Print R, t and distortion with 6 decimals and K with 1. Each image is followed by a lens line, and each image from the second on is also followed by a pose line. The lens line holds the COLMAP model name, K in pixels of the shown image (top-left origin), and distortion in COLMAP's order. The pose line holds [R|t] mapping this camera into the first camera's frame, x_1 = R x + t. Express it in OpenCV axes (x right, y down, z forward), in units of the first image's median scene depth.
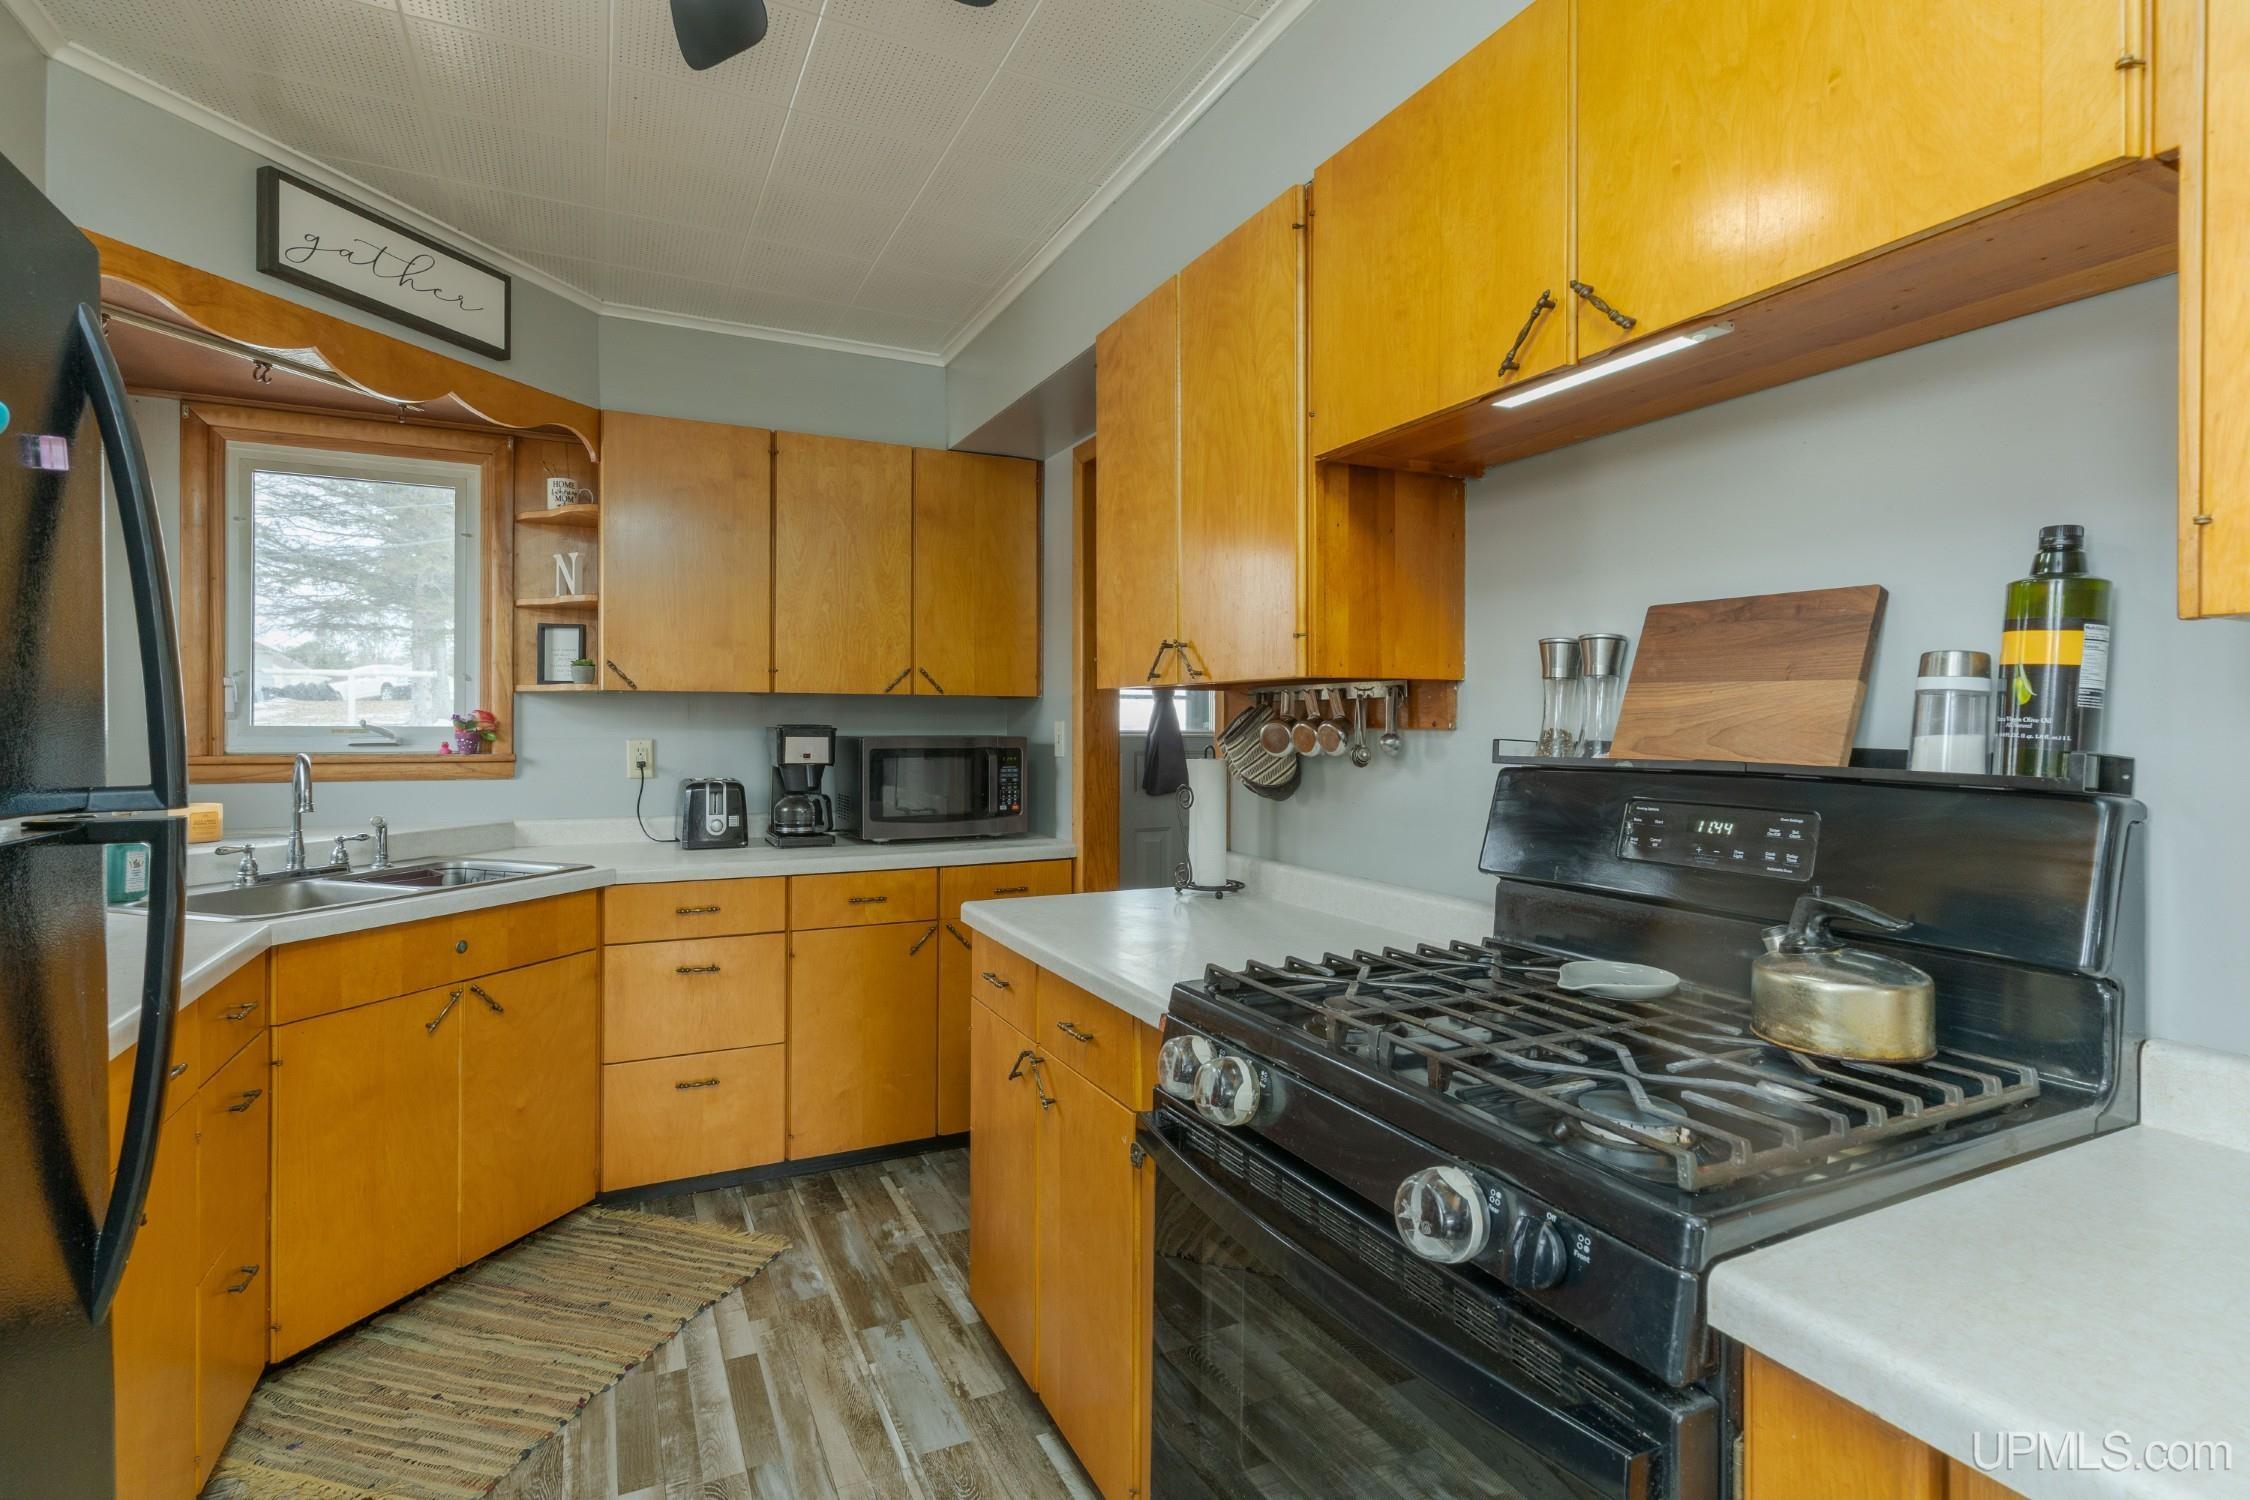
lens RADIAL K [[1082.9, 0, 1114.5], [0, 1082.9, 729.3], [0, 0, 1]] dist [-0.000124, 0.000744]
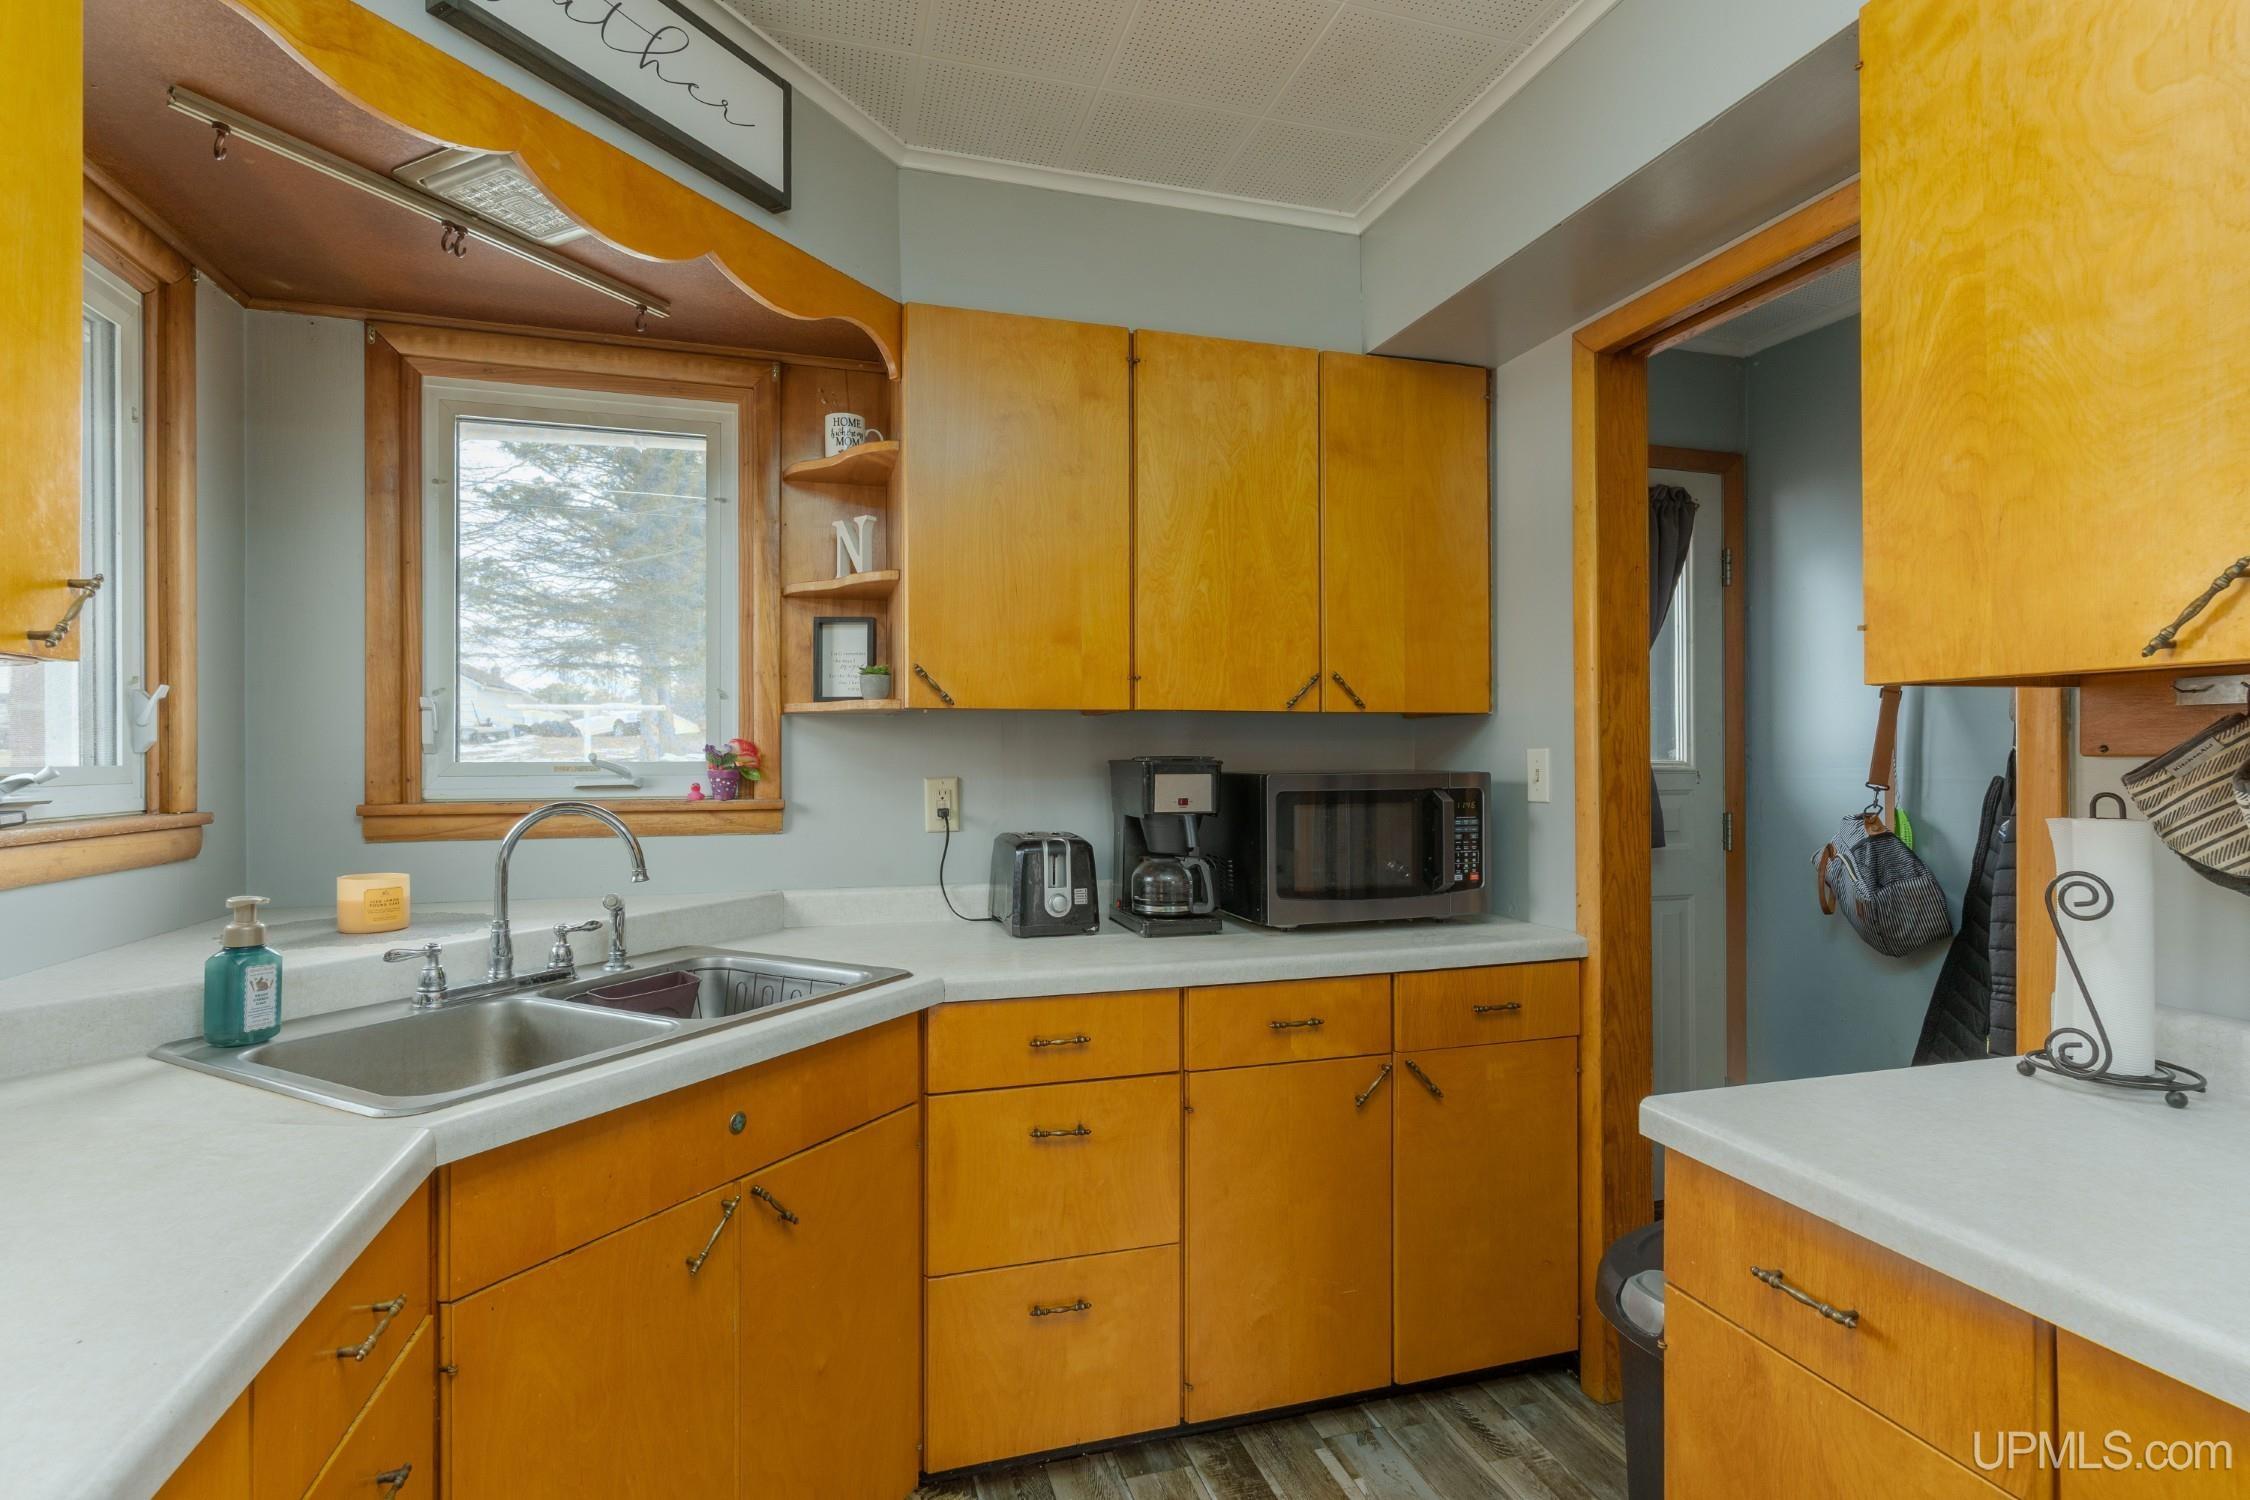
lens RADIAL K [[1082.9, 0, 1111.5], [0, 1082.9, 755.8], [0, 0, 1]] dist [-0.000124, 0.000744]
pose [[0.986446, -0.006302, -0.163967, -0.223812], [0.005673, 0.999975, -0.004306, -0.001894], [0.163990, 0.003318, 0.986456, 0.329313]]
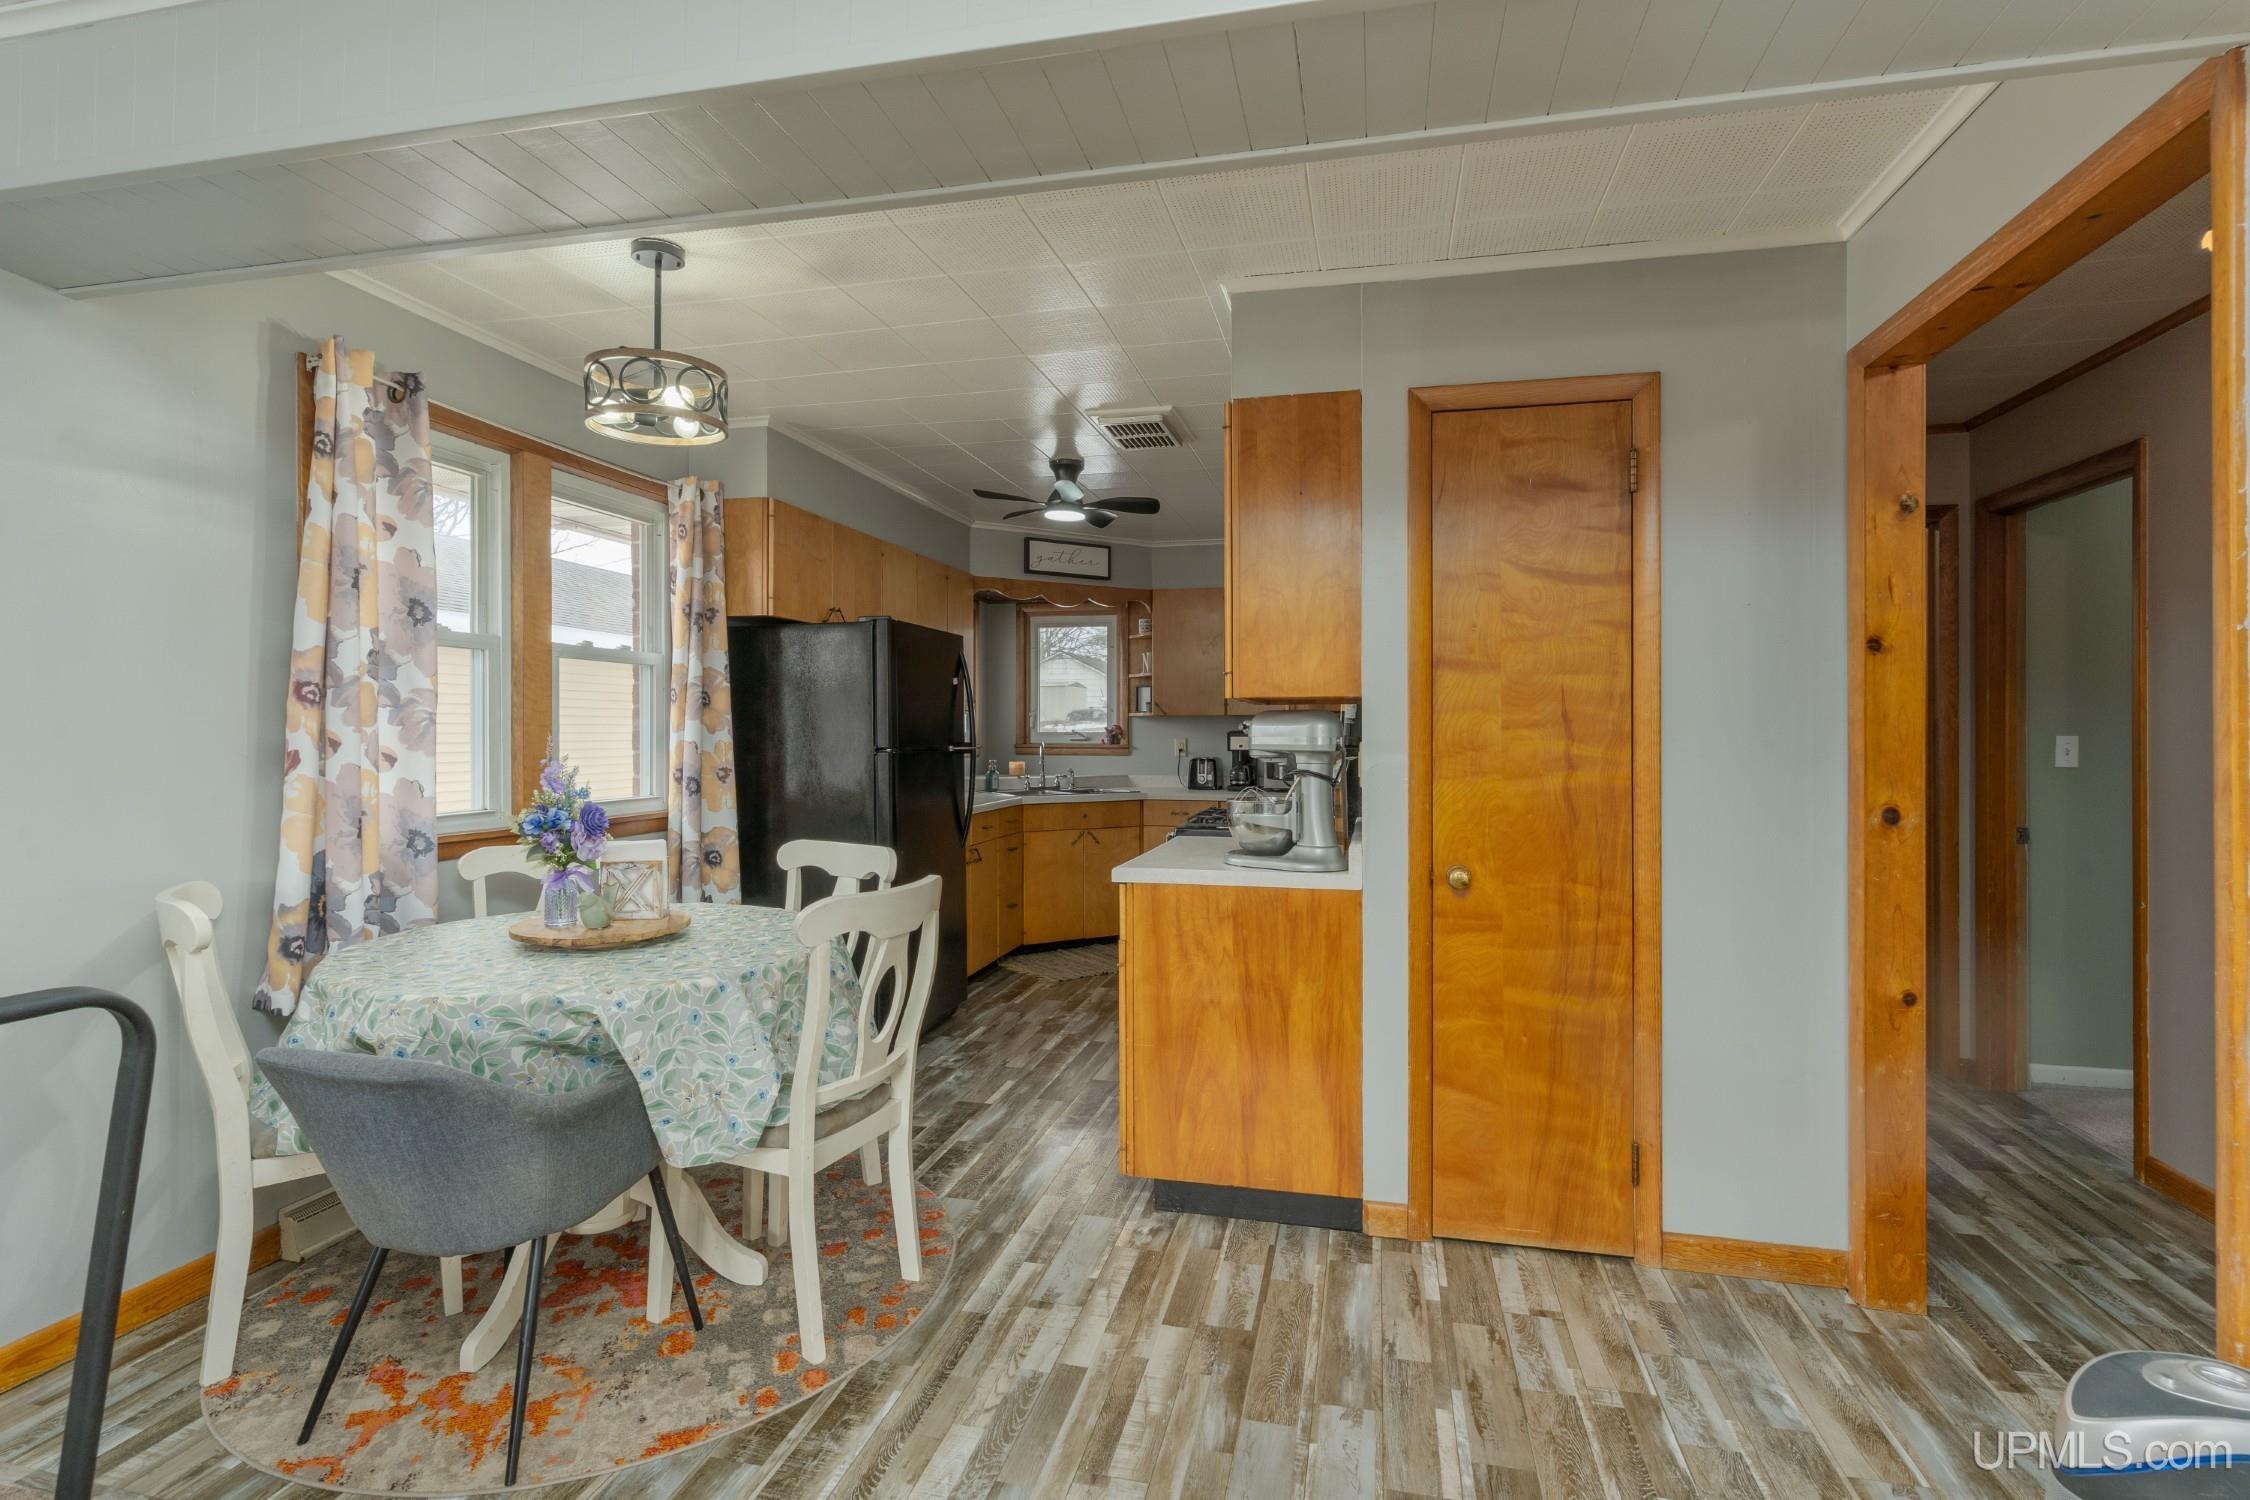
lens RADIAL K [[1082.9, 0, 1123.4], [0, 1082.9, 738.5], [0, 0, 1]] dist [-0.000124, 0.000744]
pose [[0.775167, 0.001309, -0.631755, 0.854395], [-0.000952, 0.999999, 0.000904, 0.008445], [0.631756, -0.000100, 0.775167, -0.737518]]
